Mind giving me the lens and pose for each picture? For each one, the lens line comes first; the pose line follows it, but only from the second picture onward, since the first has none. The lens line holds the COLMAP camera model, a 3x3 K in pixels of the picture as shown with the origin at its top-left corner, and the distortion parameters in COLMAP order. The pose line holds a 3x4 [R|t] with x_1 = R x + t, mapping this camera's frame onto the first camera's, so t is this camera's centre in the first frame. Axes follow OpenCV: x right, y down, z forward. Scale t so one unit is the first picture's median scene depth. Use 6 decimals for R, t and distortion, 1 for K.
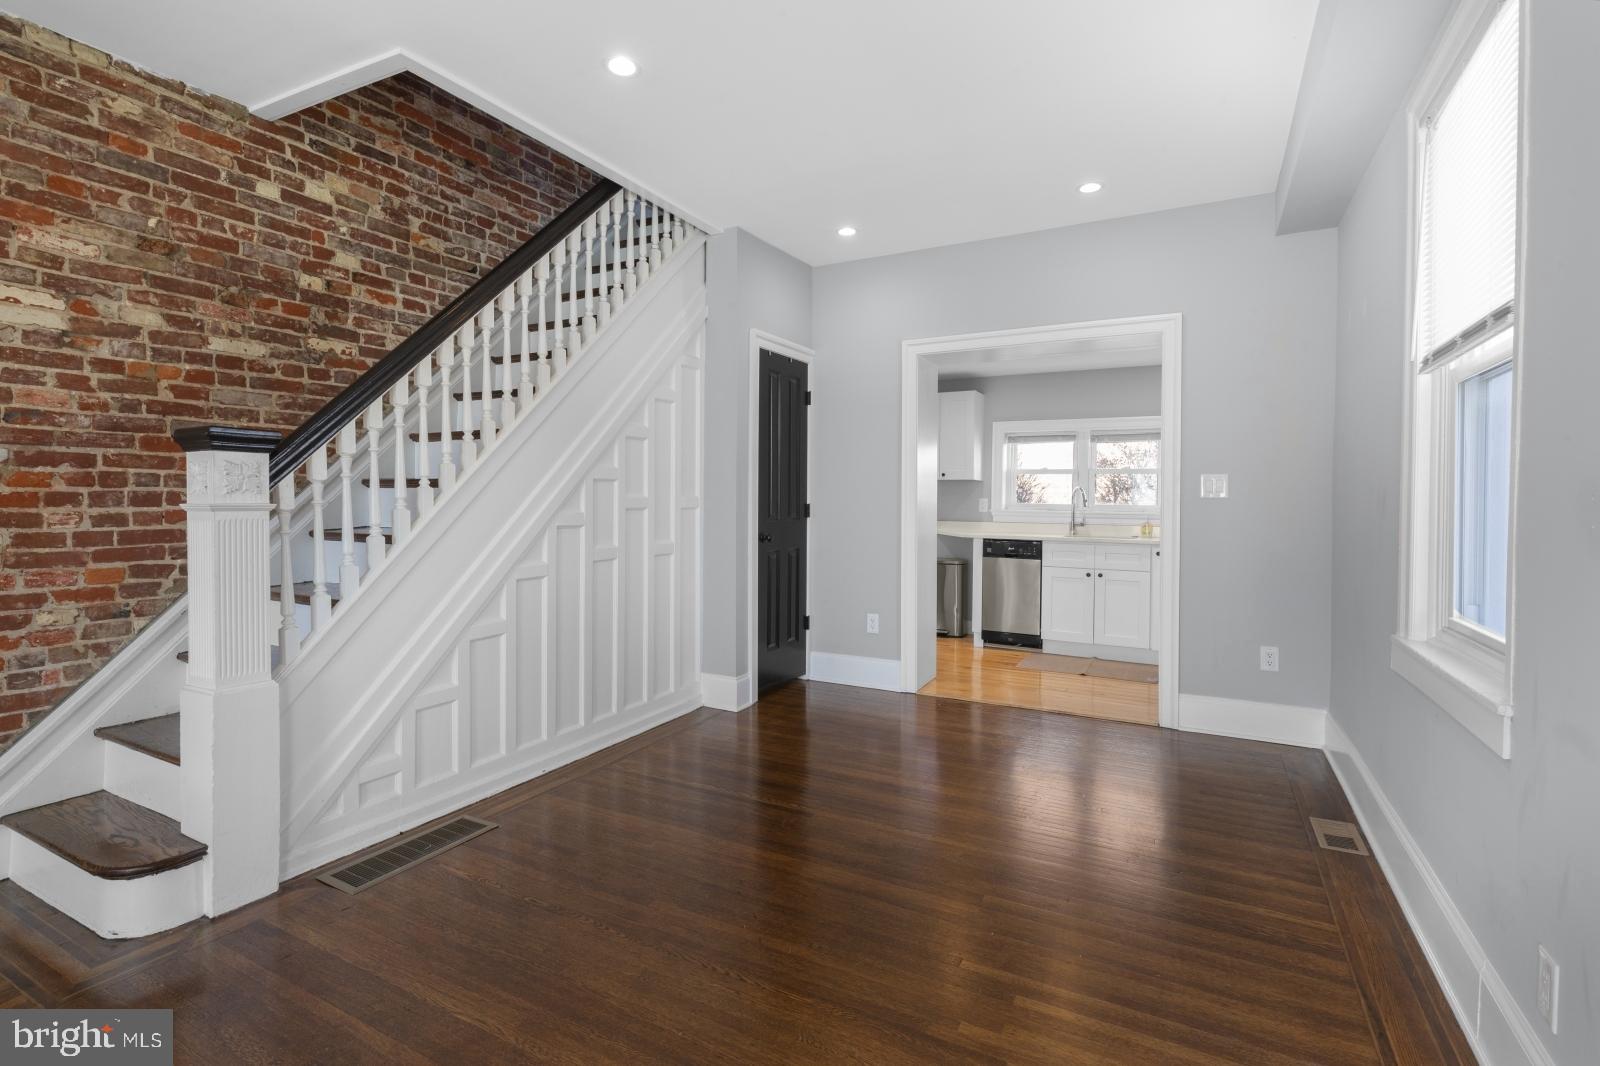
lens RADIAL K [[751.4, 0, 788.3], [0, 751.4, 501.3], [0, 0, 1]] dist [0.001588, -0.000482]
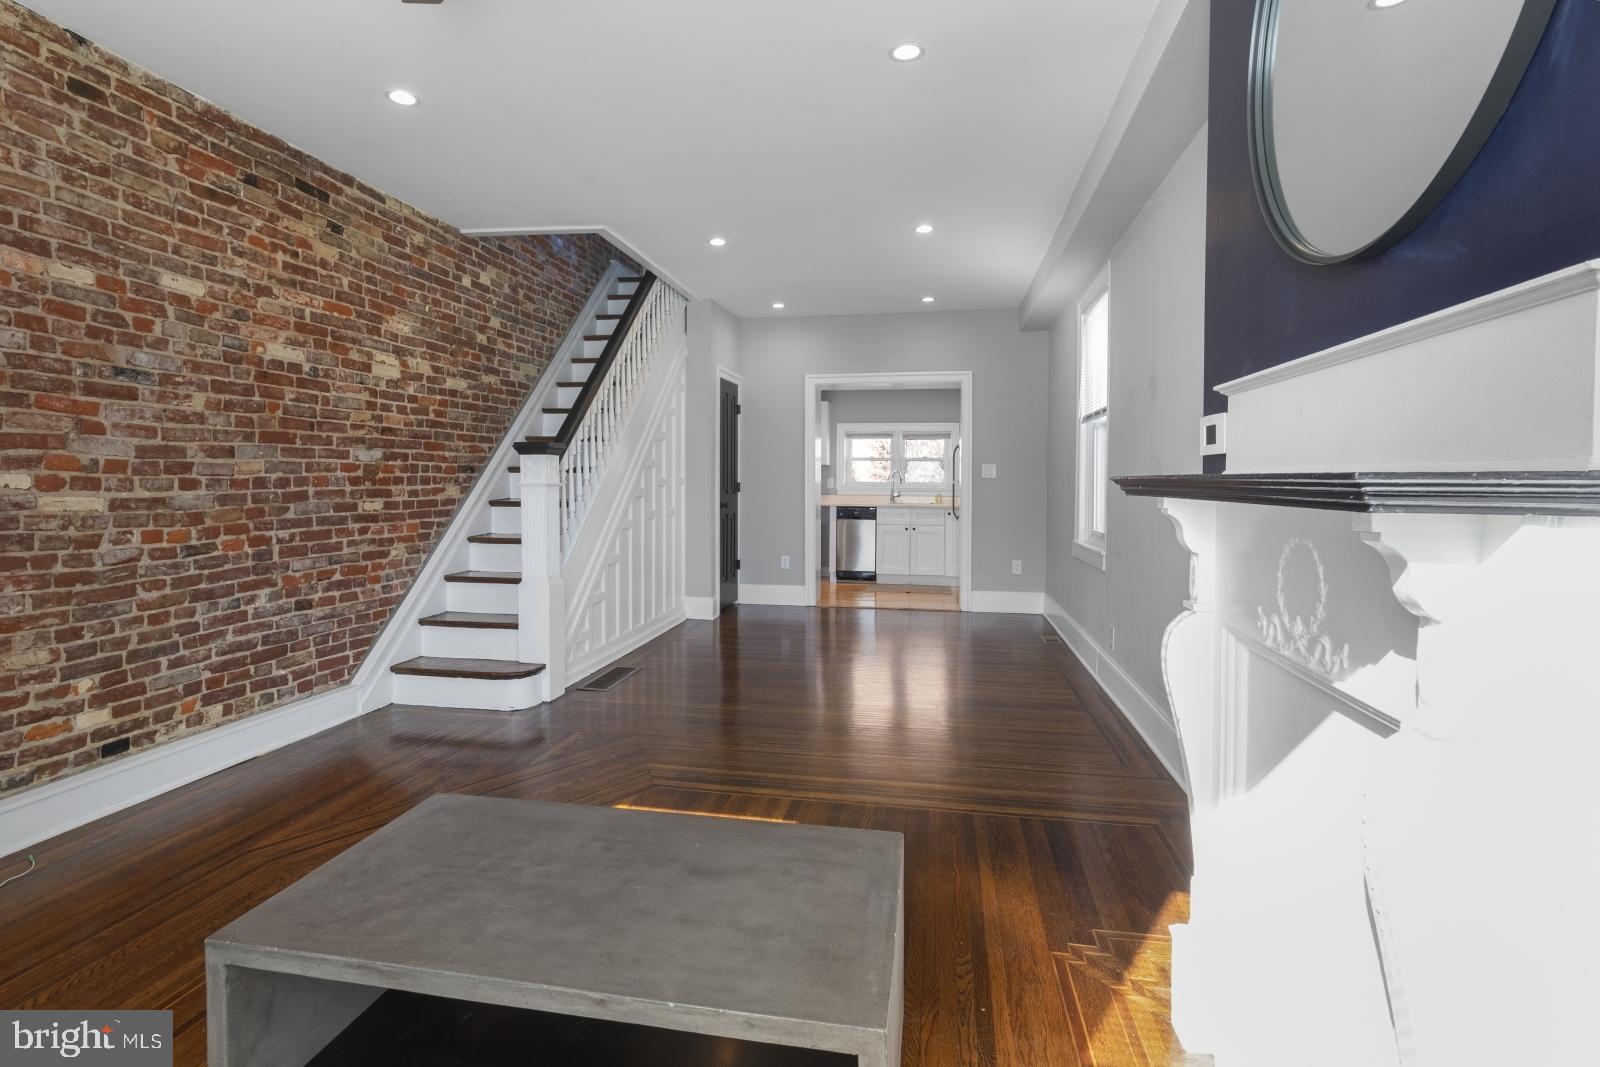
lens RADIAL K [[772.0, 0, 784.9], [0, 772.0, 492.3], [0, 0, 1]] dist [0.000999, -0.000061]
pose [[0.952057, -0.008772, 0.305795, -0.464933], [0.004375, 0.999877, 0.015060, 0.000517], [-0.305890, -0.013000, 0.951978, -0.603156]]
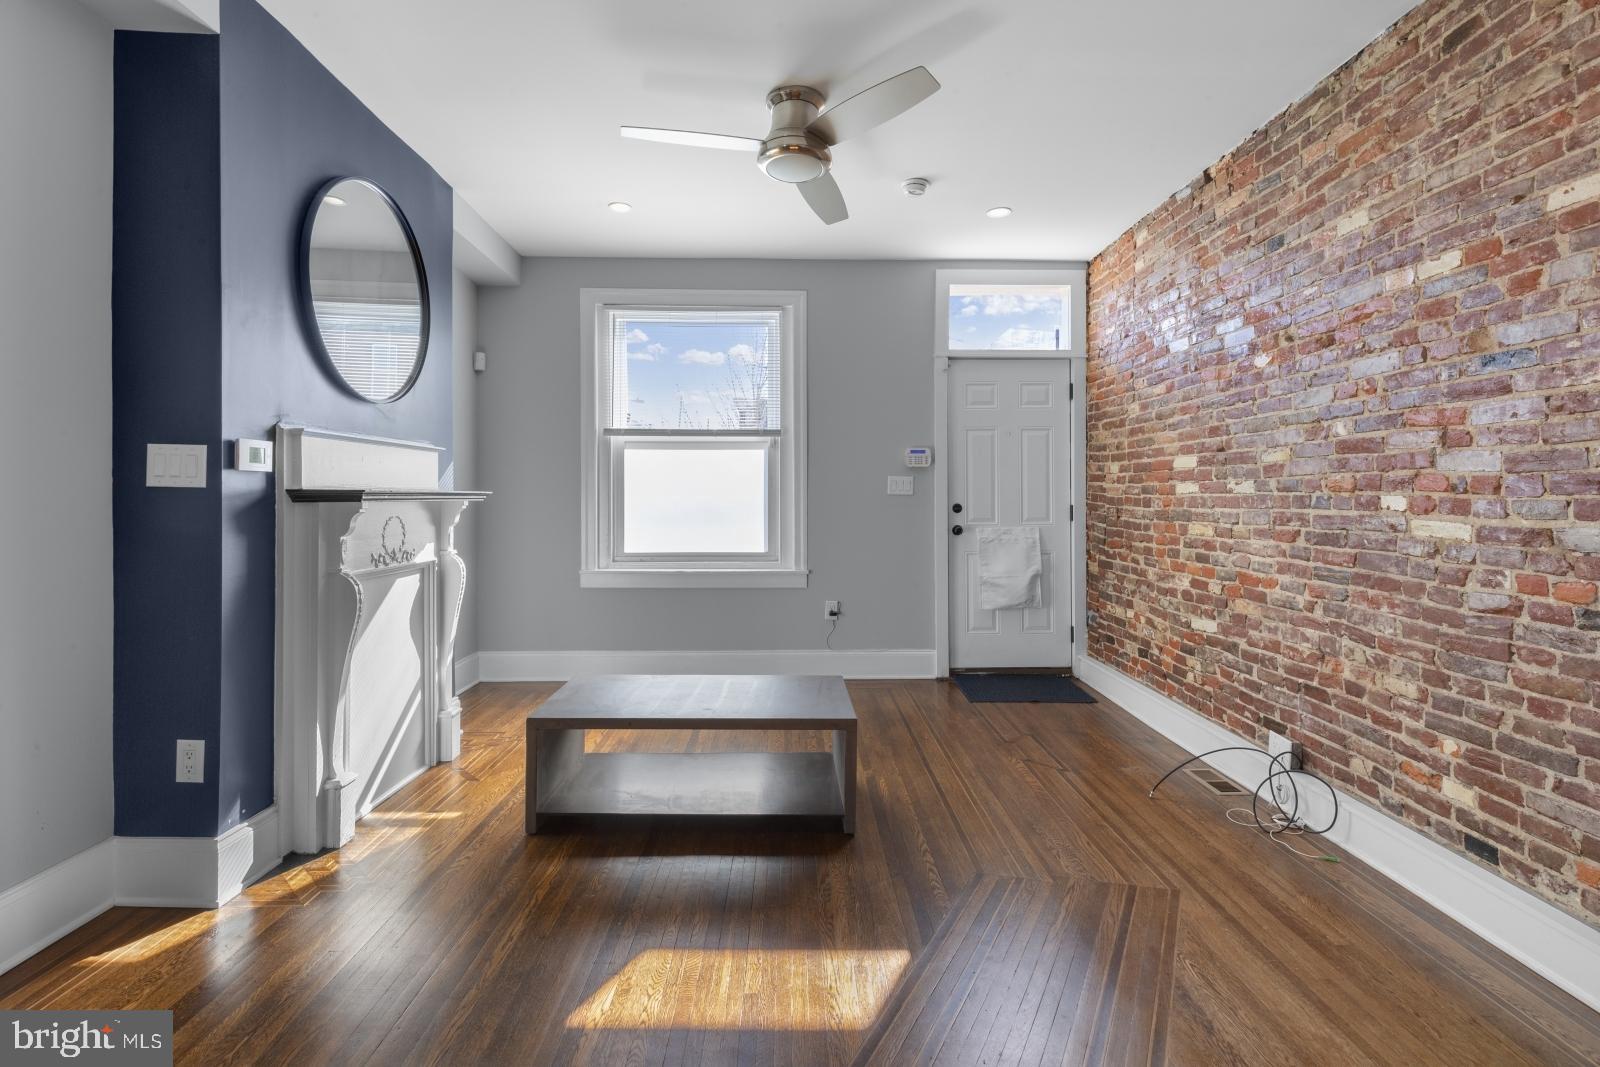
lens RADIAL K [[732.2, 0, 793.2], [0, 732.2, 487.6], [0, 0, 1]] dist [0.001373, -0.000011]
pose [[-0.867819, -0.016470, -0.496607, -0.123273], [-0.012049, 0.999854, -0.012104, -0.001237], [0.496734, -0.004520, -0.867891, 0.557553]]
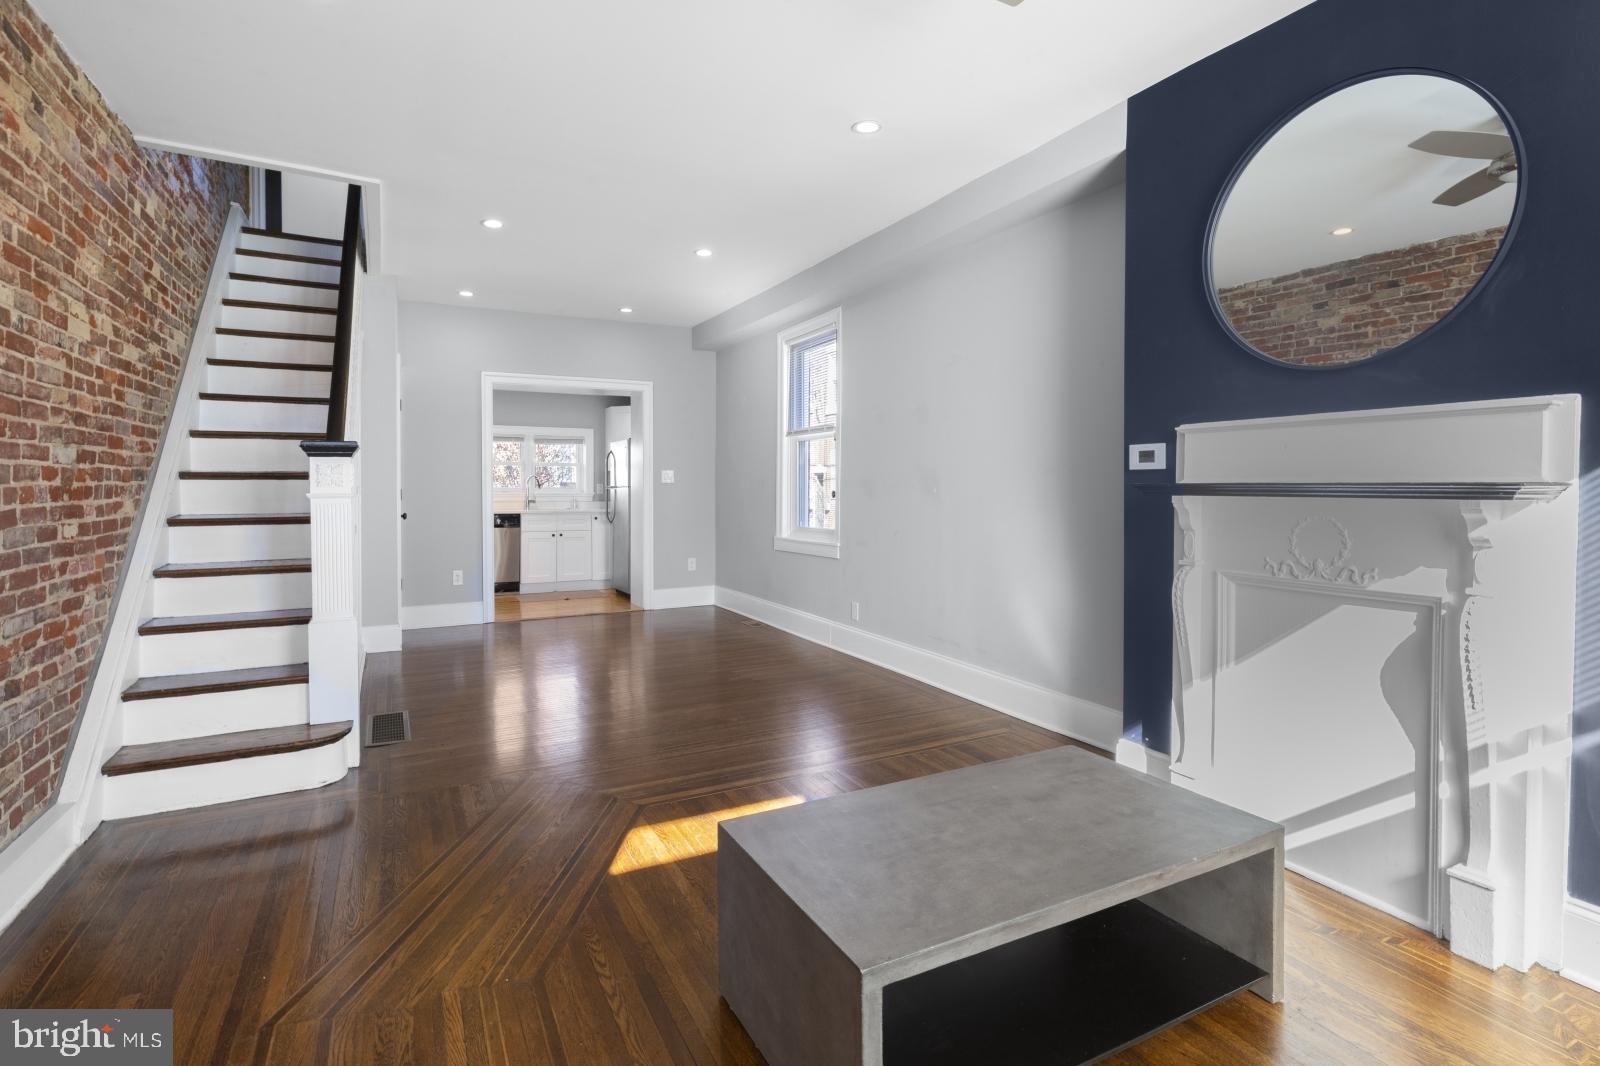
lens RADIAL K [[772.0, 0, 784.9], [0, 772.0, 491.8], [0, 0, 1]] dist [0.000999, -0.000061]
pose [[0.559359, -0.016176, 0.828768, -0.920907], [0.008076, 0.999868, 0.014064, -0.007922], [-0.828886, -0.001174, 0.559416, -0.344639]]
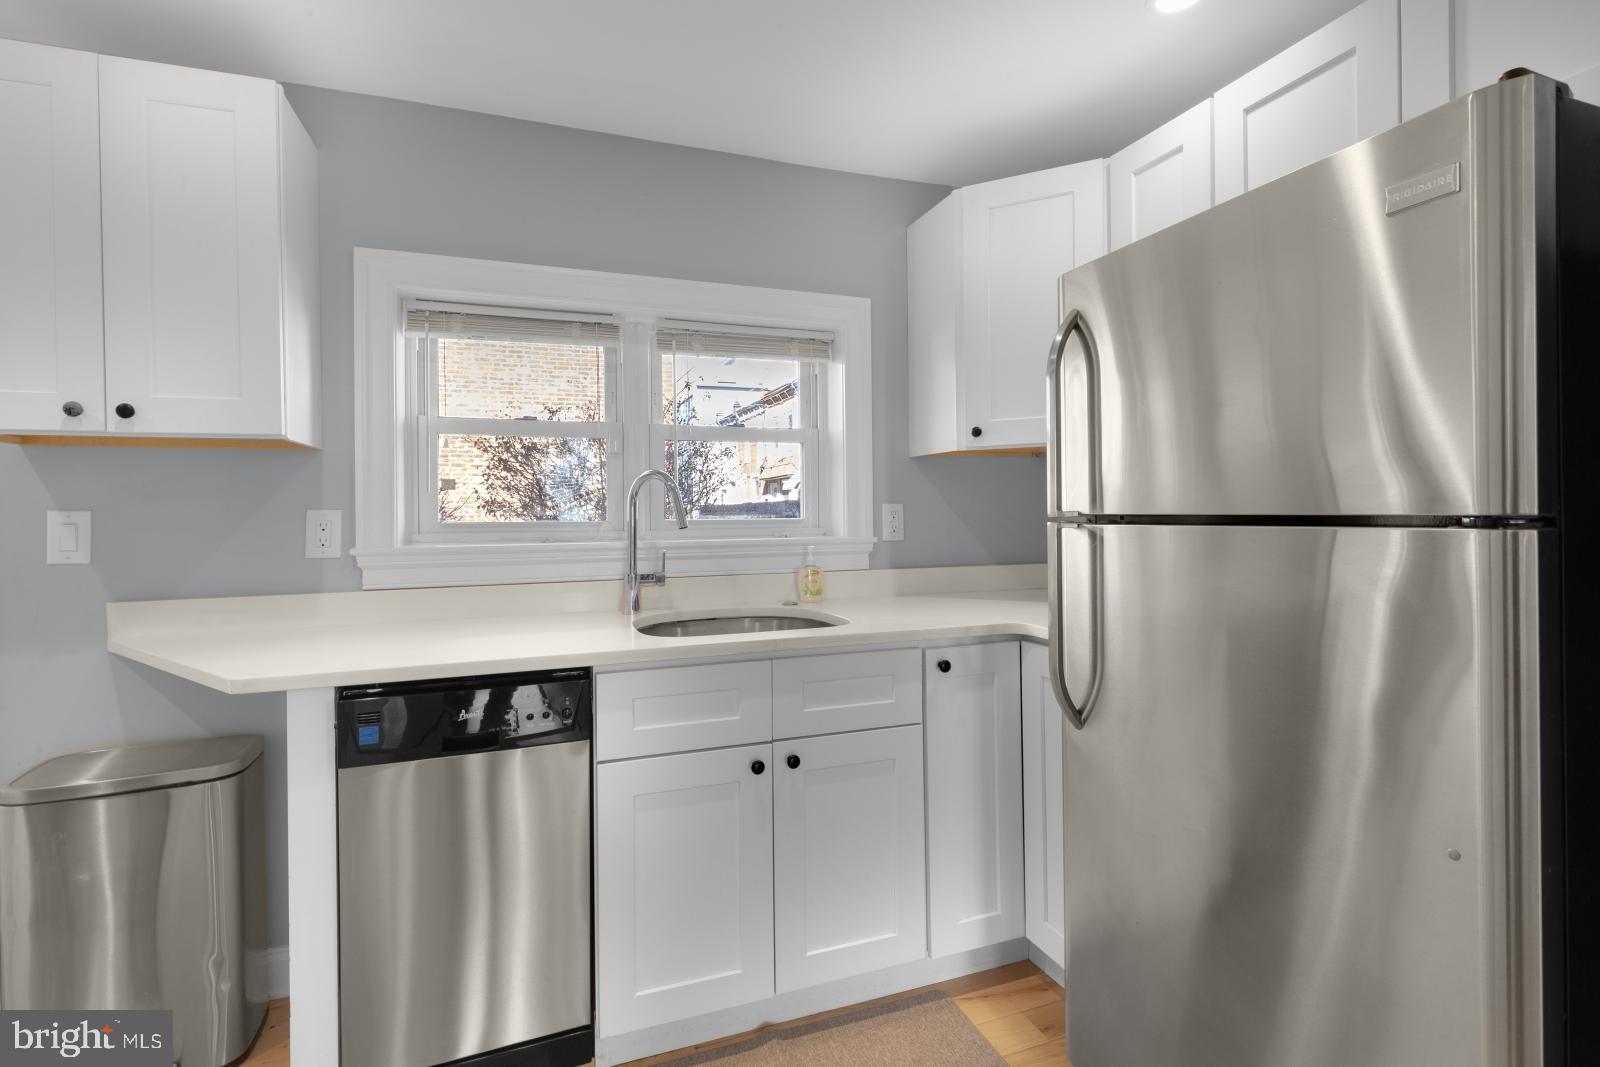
lens RADIAL K [[729.6, 0, 794.5], [0, 729.6, 506.4], [0, 0, 1]] dist [0.001697, -0.000233]
pose [[0.660571, -0.014865, 0.750617, 0.305274], [0.019862, 0.999800, 0.002321, -0.004087], [-0.750501, 0.013375, 0.660734, 1.228322]]
